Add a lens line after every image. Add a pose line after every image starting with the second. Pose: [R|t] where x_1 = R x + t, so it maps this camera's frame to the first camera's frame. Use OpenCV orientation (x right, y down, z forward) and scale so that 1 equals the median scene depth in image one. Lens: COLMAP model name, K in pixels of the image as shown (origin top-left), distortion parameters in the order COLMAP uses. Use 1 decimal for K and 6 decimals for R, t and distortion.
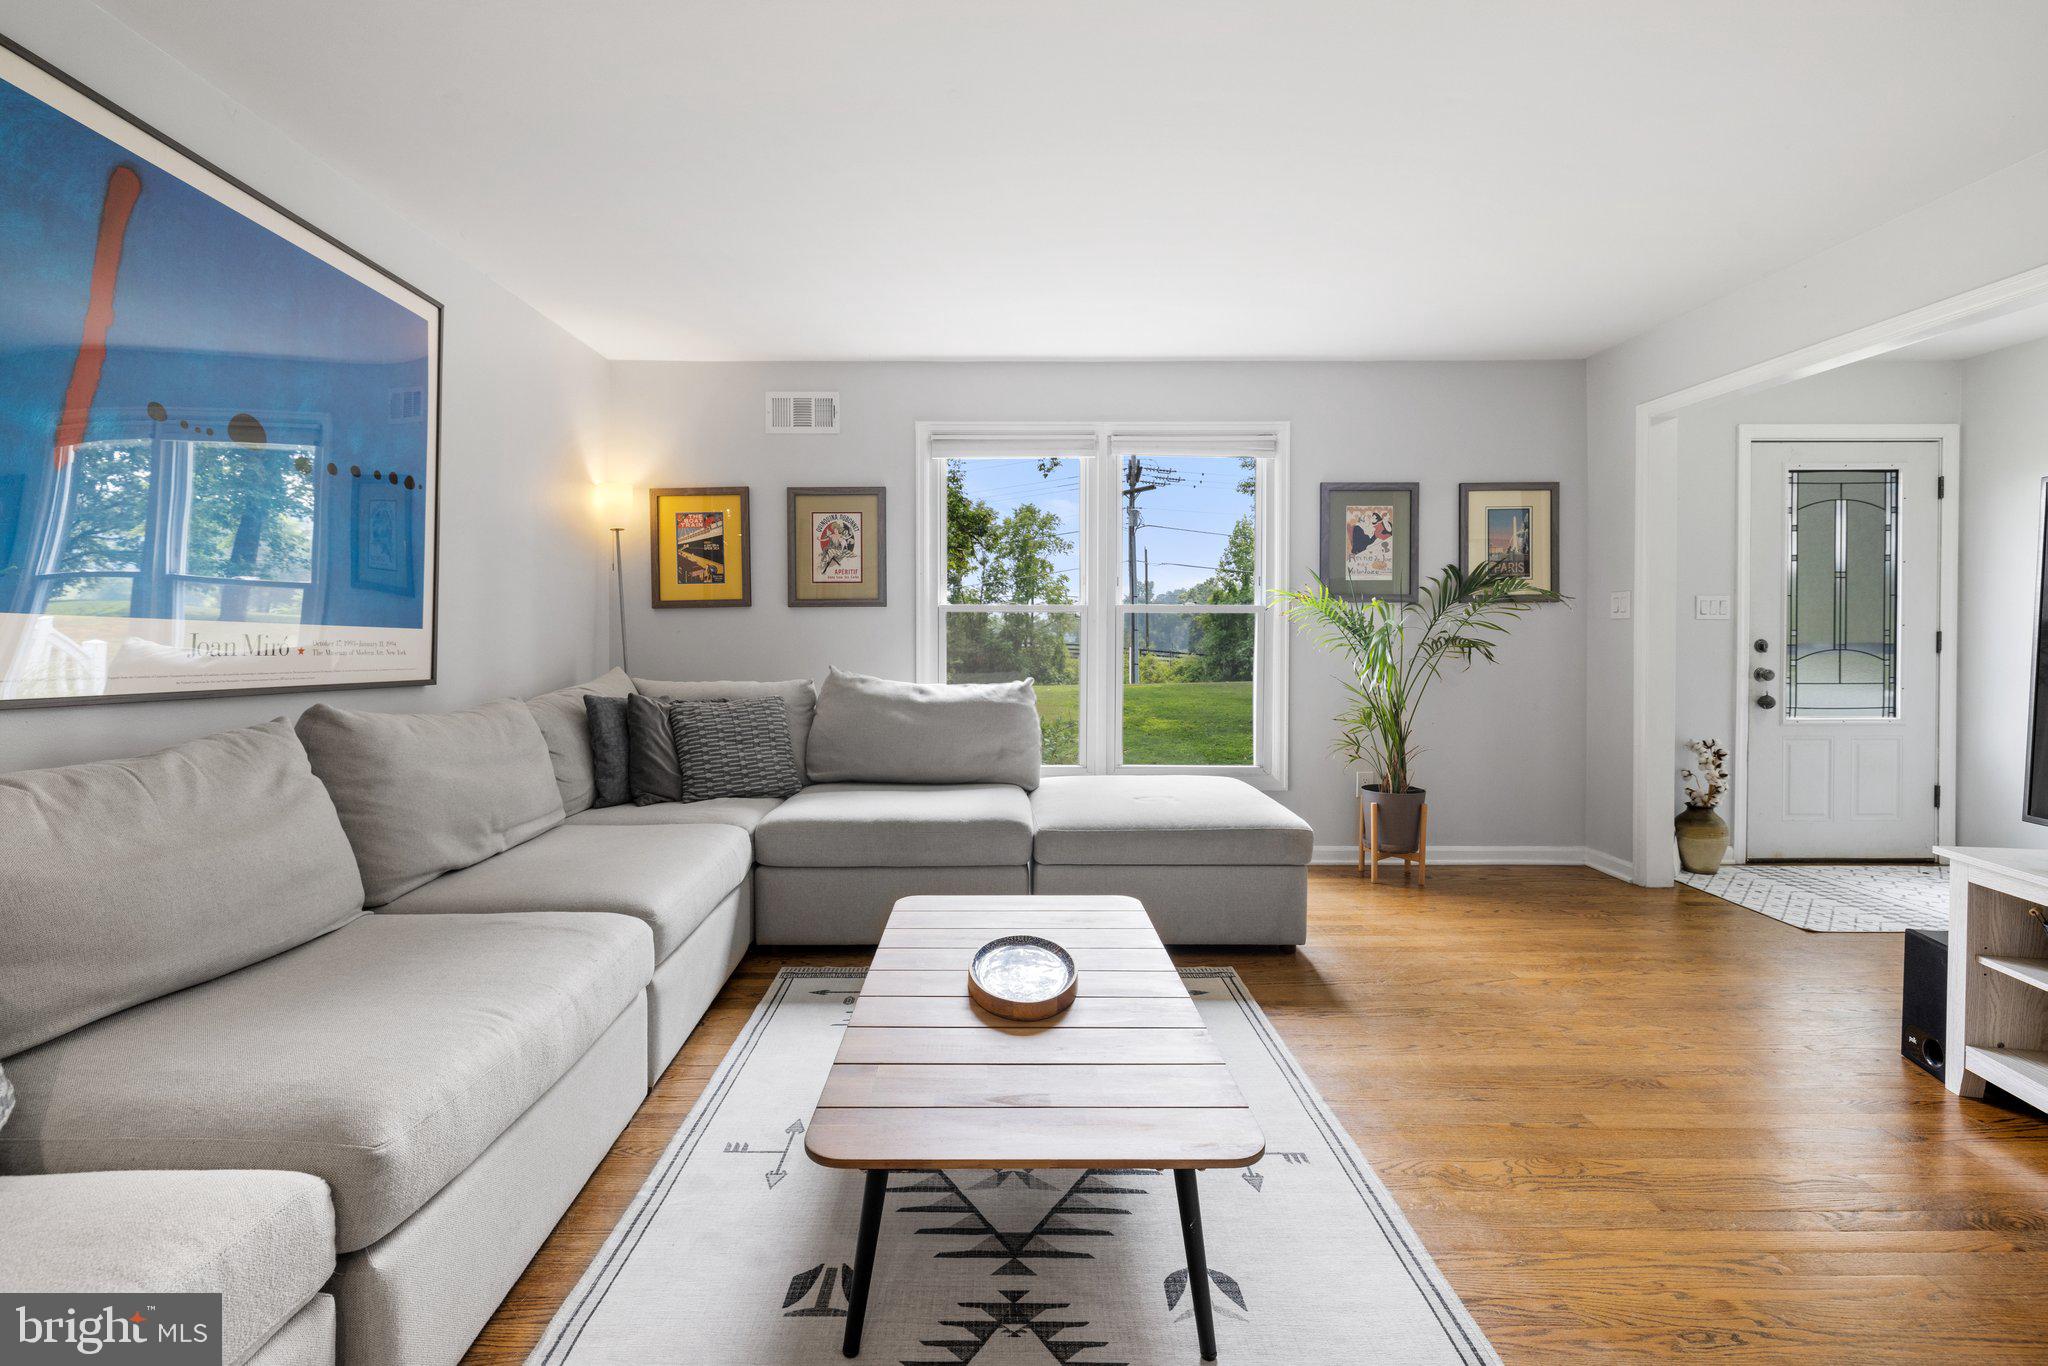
lens RADIAL K [[872.2, 0, 1003.9], [0, 872.2, 656.4], [0, 0, 1]] dist [-0.001005, 0.000643]
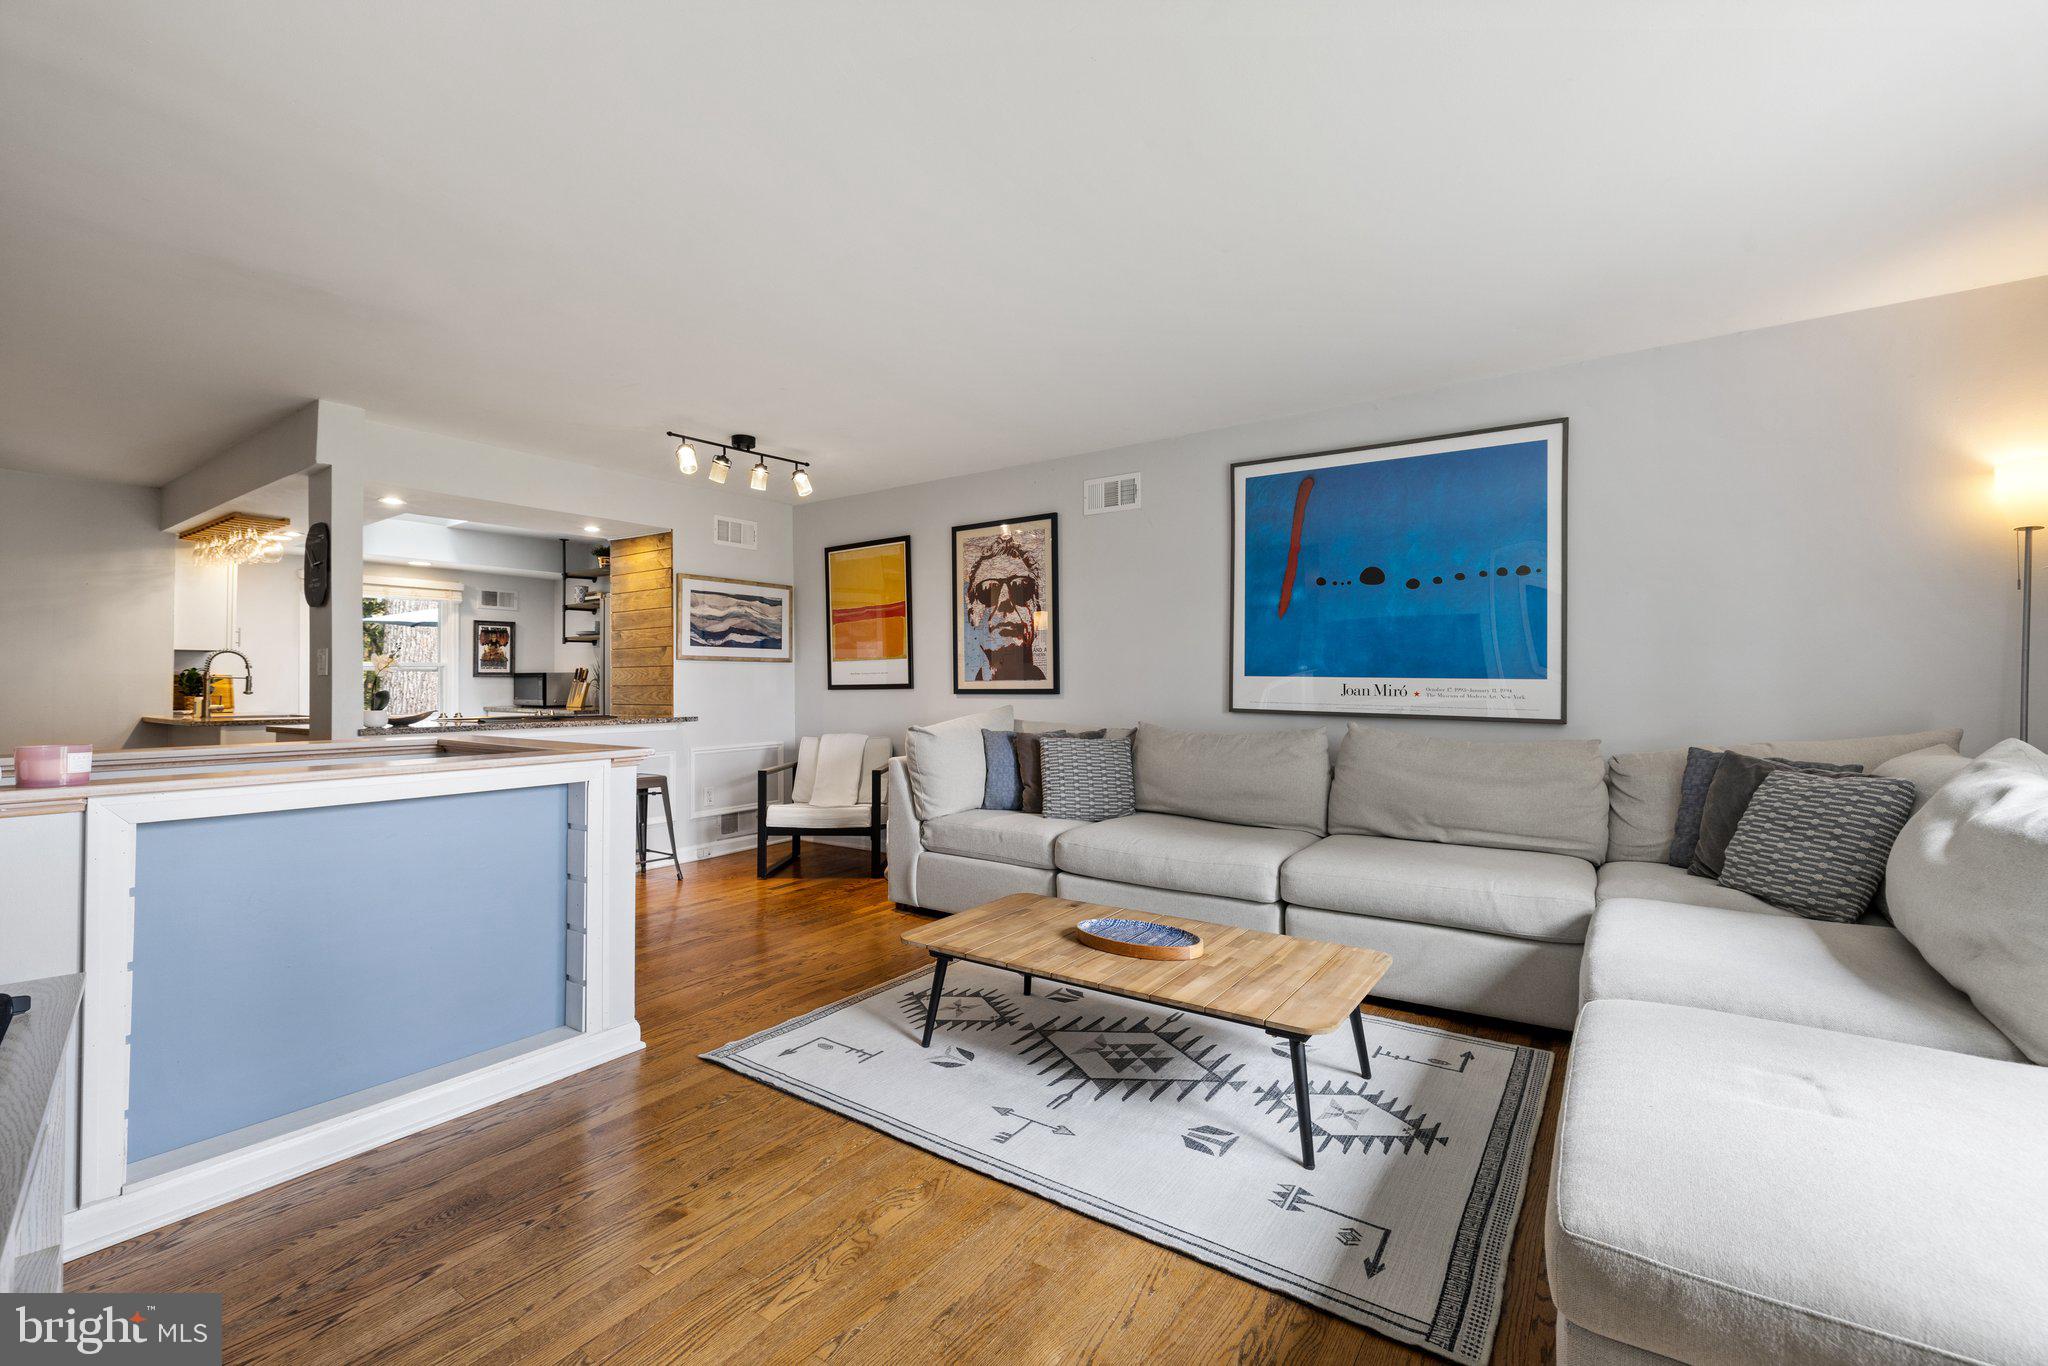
lens RADIAL K [[872.2, 0, 1001.4], [0, 872.2, 670.0], [0, 0, 1]] dist [-0.001005, 0.000643]
pose [[-0.585792, -0.011542, -0.810380, 0.563824], [-0.017724, 0.999842, -0.001428, -0.019611], [0.810268, 0.013527, -0.585904, 0.734620]]
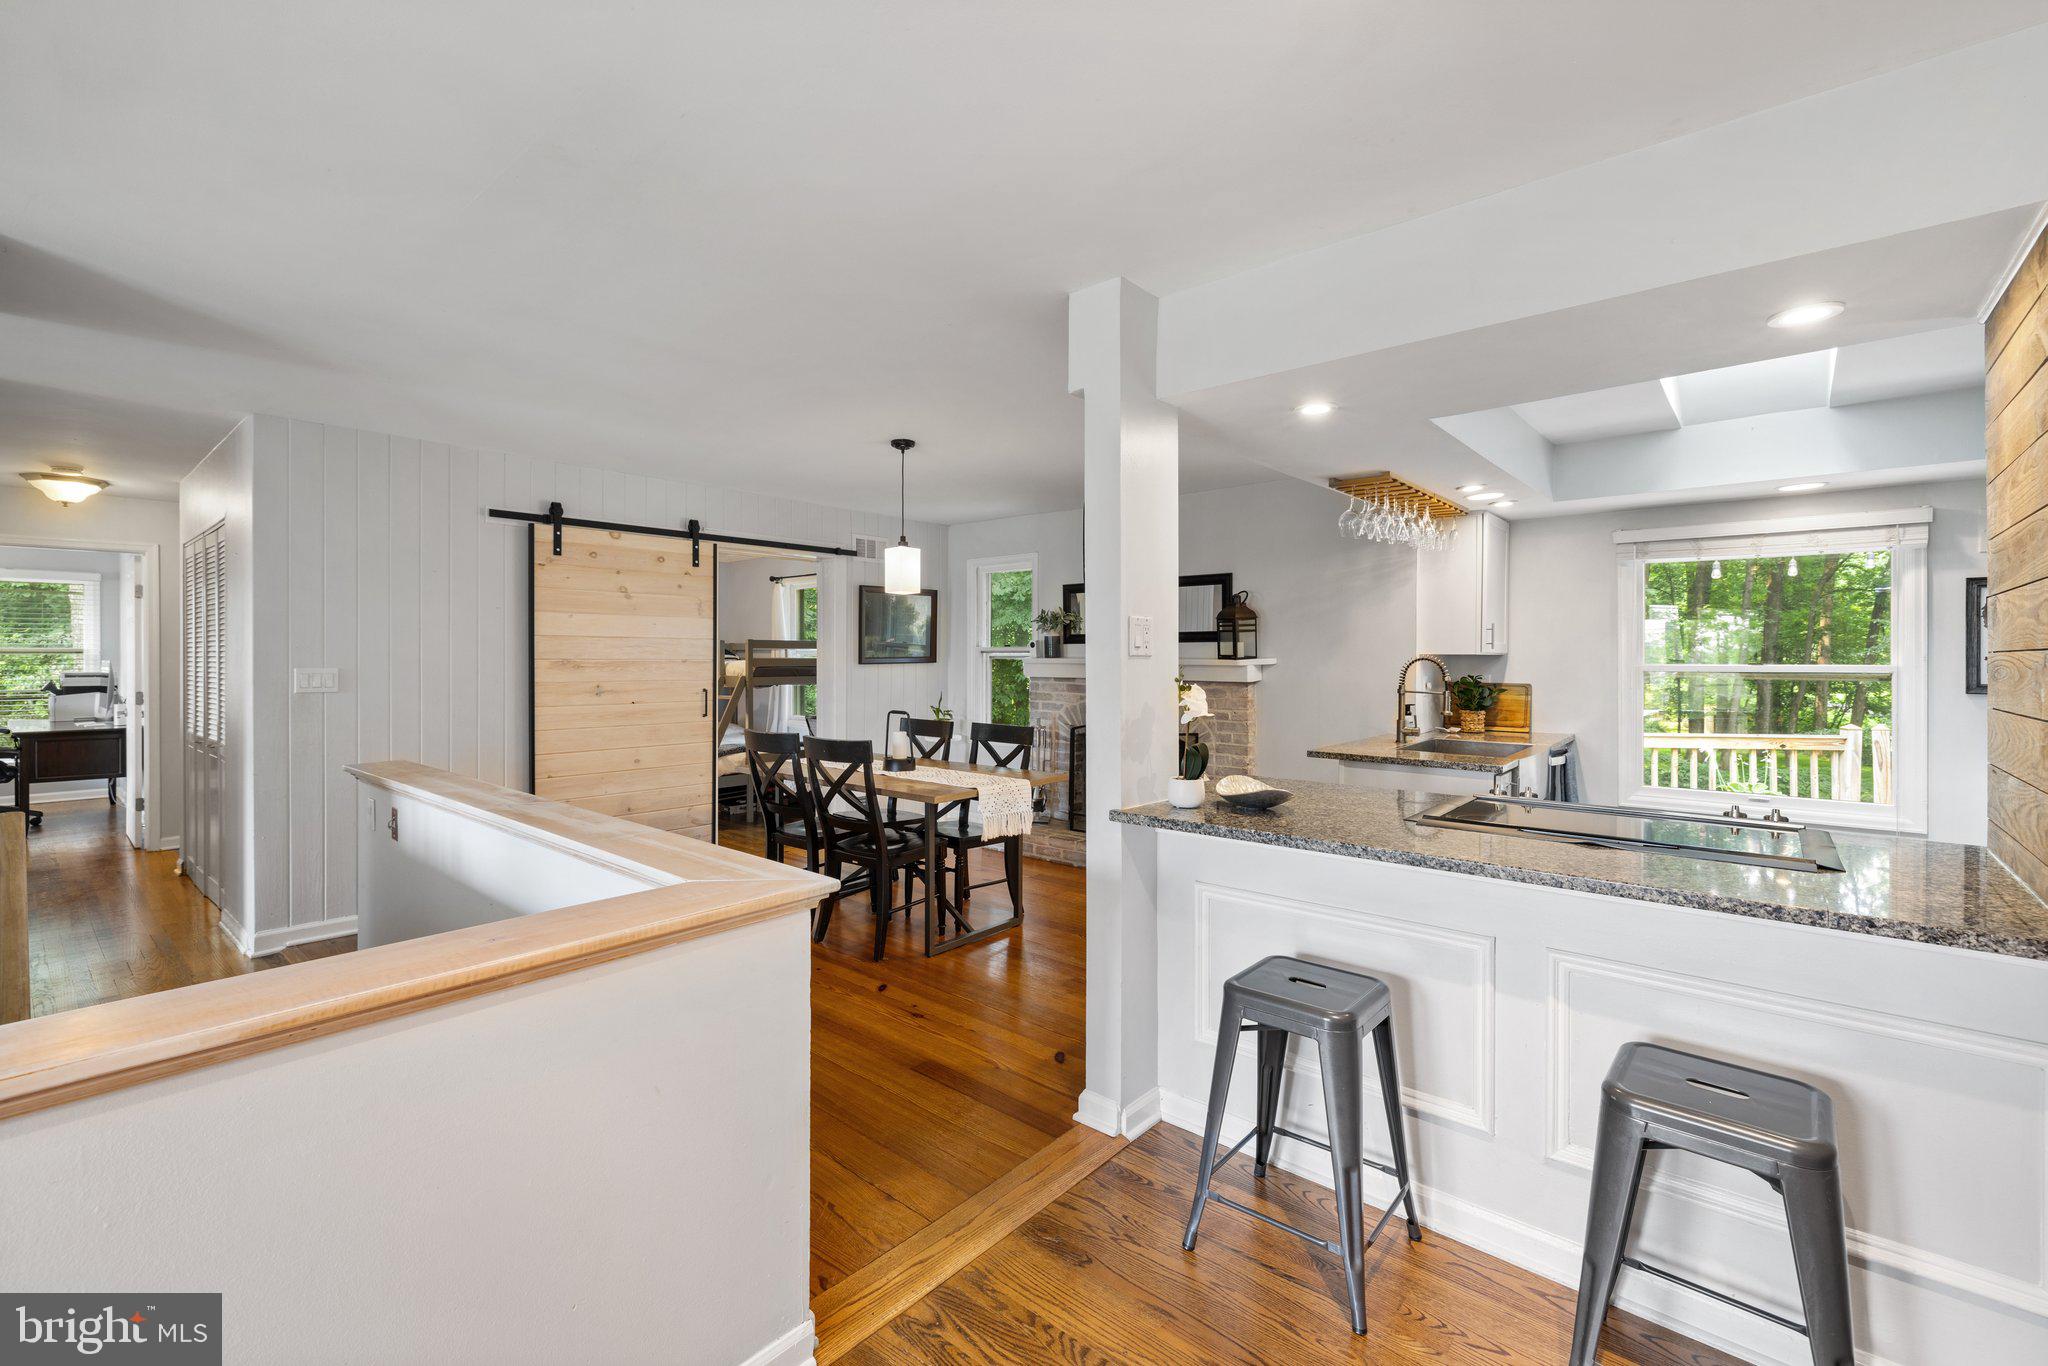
lens RADIAL K [[872.2, 0, 1002.5], [0, 872.2, 668.4], [0, 0, 1]] dist [-0.001005, 0.000643]
pose [[-0.750311, -0.011416, 0.660986, -0.125170], [0.014038, 0.999350, 0.033194, -0.057939], [-0.660935, 0.034185, -0.749664, 0.087234]]
